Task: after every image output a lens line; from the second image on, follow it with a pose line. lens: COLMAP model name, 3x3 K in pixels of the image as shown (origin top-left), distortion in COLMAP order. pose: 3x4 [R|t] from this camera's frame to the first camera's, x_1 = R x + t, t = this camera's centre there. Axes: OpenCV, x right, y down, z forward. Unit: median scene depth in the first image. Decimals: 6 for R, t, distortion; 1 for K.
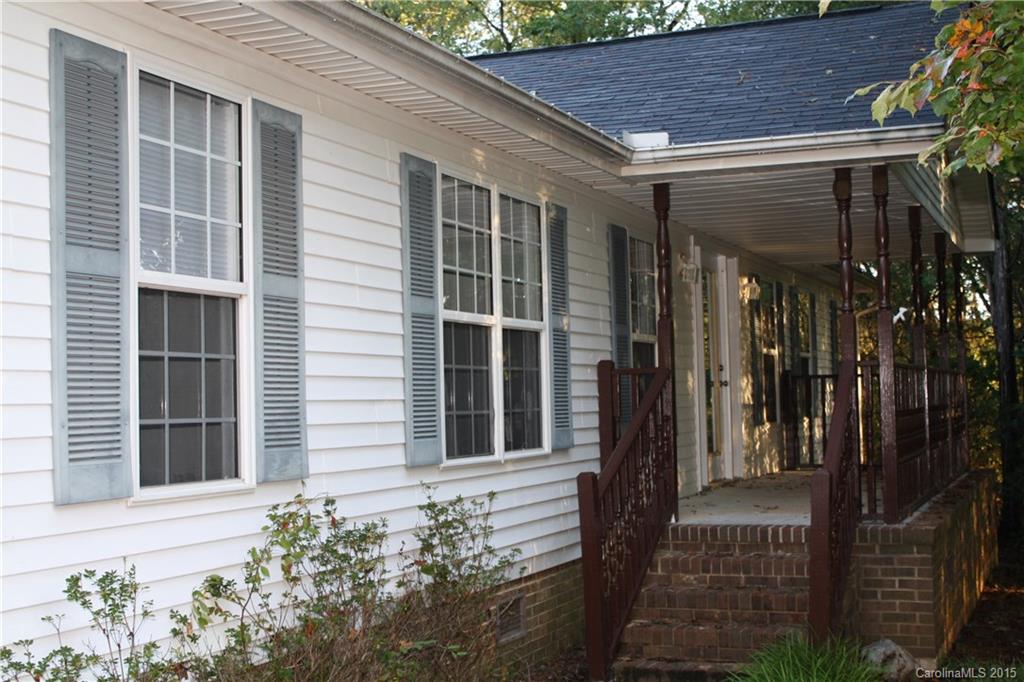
lens RADIAL K [[1410.0, 0, 513.3], [0, 1410.0, 341.4], [0, 0, 1]] dist [-0.034809, 0.000000]
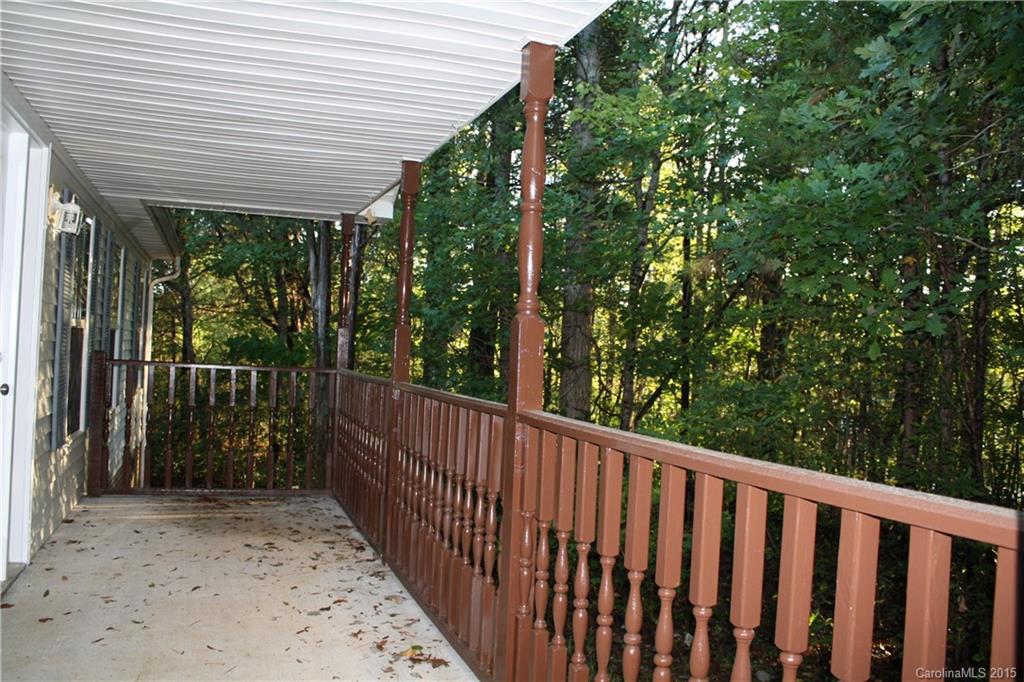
lens RADIAL K [[848.9, 0, 513.0], [0, 848.9, 340.6], [0, 0, 1]] dist [-0.151565, 0.117811]
pose [[0.743922, 0.065695, 0.665029, 0.140589], [-0.088804, 0.996049, 0.000944, -0.004648], [-0.662339, -0.059760, 0.746817, 1.016527]]
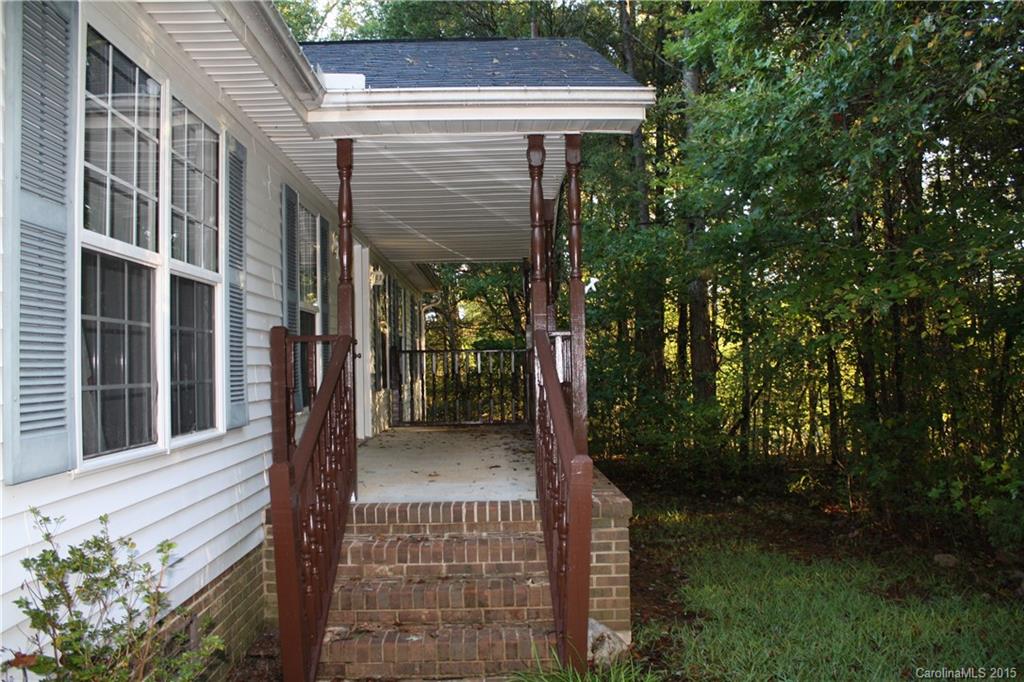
lens RADIAL K [[848.9, 0, 504.6], [0, 848.9, 341.3], [0, 0, 1]] dist [-0.151565, 0.117811]
pose [[0.919927, 0.016277, 0.391751, -0.015192], [-0.019332, 0.999806, 0.003854, 0.020197], [-0.391612, -0.011118, 0.920063, 0.488516]]
